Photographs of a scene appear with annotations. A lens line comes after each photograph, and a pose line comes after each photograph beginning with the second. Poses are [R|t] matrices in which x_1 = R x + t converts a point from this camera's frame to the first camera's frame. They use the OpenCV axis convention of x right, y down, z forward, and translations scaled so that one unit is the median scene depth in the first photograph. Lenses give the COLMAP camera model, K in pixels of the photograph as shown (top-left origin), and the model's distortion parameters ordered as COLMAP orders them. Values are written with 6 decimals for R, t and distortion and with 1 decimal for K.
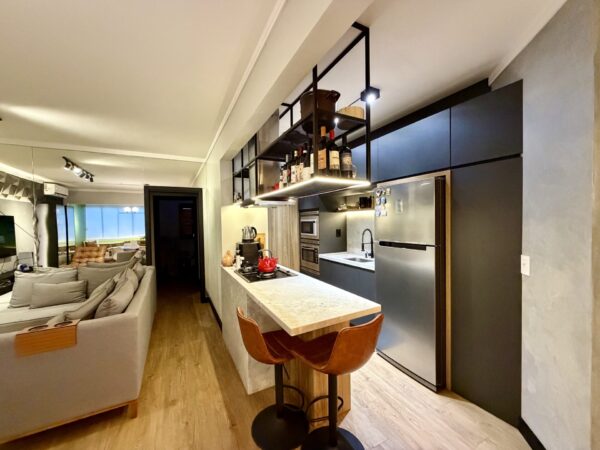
lens RADIAL K [[238.6, 0, 298.0], [0, 238.6, 226.5], [0, 0, 1]] dist [-0.000272, 0.000138]
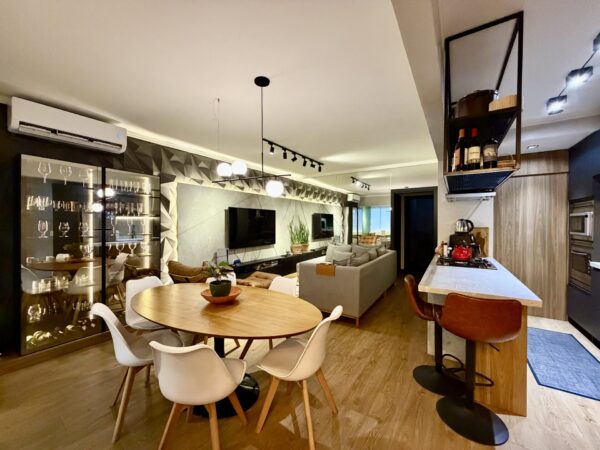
lens RADIAL K [[238.6, 0, 298.8], [0, 238.6, 226.3], [0, 0, 1]] dist [-0.000272, 0.000138]
pose [[0.491947, 0.030967, -0.870074, 0.317483], [-0.029257, 0.999391, 0.019028, 0.027454], [0.870133, 0.016095, 0.492553, -0.120185]]
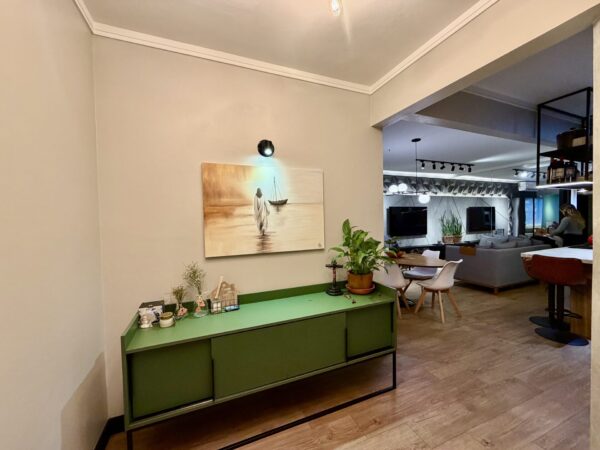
lens RADIAL K [[238.6, 0, 299.5], [0, 238.6, 225.2], [0, 0, 1]] dist [-0.000272, 0.000138]
pose [[-0.082893, 0.044523, -0.995563, 0.935706], [-0.001994, 0.998992, 0.044842, 0.018911], [0.996556, 0.005702, -0.082721, -0.369689]]
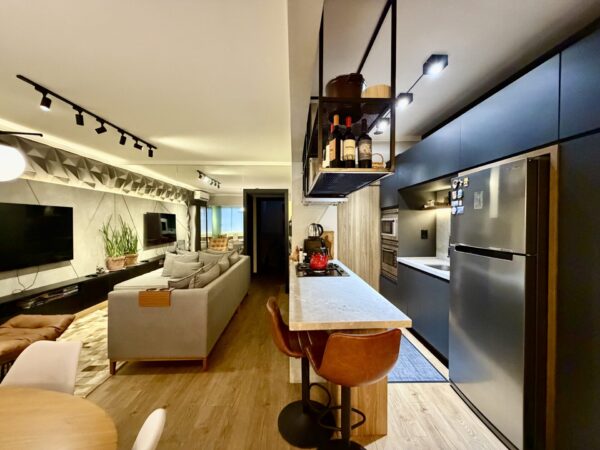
lens RADIAL K [[238.6, 0, 298.7], [0, 238.6, 226.3], [0, 0, 1]] dist [-0.000272, 0.000138]
pose [[0.899840, 0.024194, -0.435548, 0.164238], [-0.024434, 0.999689, 0.005050, 0.005743], [0.435535, 0.006098, 0.900151, 0.041211]]
